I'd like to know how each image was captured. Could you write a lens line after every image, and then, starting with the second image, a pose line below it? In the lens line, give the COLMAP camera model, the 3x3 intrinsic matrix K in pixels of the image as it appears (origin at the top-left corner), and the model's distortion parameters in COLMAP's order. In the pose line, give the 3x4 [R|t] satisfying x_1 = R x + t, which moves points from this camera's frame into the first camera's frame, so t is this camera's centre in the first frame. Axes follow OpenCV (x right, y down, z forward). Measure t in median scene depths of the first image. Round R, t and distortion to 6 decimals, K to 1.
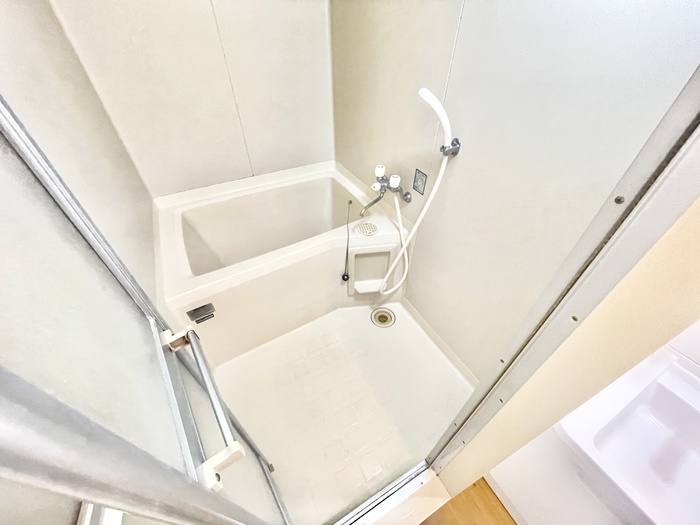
lens RADIAL K [[281.2, 0, 350.0], [0, 281.2, 262.5], [0, 0, 1]] dist [-0.002419, -0.000635]
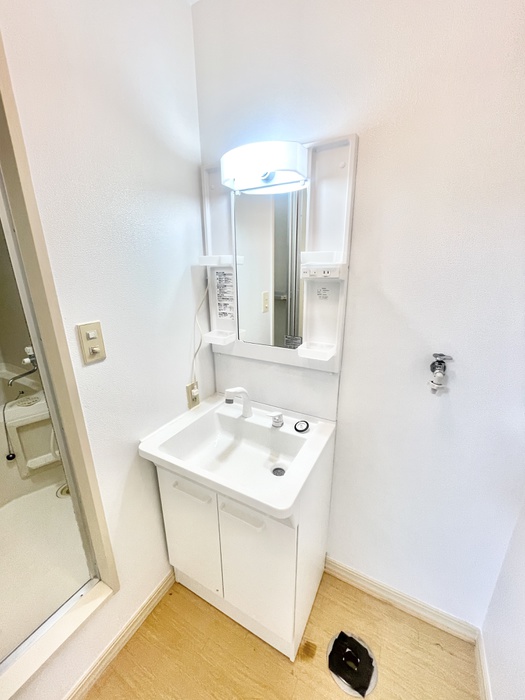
lens RADIAL K [[281.2, 0, 262.5], [0, 281.2, 350.0], [0, 0, 1]] dist [-0.002419, -0.000635]
pose [[0.837906, -0.171777, 0.518079, 0.313895], [0.379377, 0.865705, -0.326541, 0.436065], [-0.392411, 0.470158, 0.790548, -0.331854]]
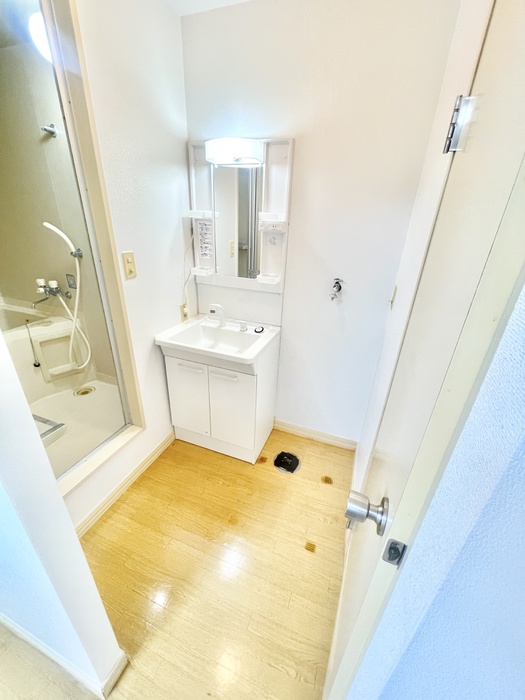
lens RADIAL K [[281.2, 0, 262.5], [0, 281.2, 350.0], [0, 0, 1]] dist [-0.002419, -0.000635]
pose [[0.751649, -0.255986, 0.607861, -0.005196], [0.419500, 0.896722, -0.141099, 0.682966], [-0.508963, 0.361055, 0.781406, -0.608492]]
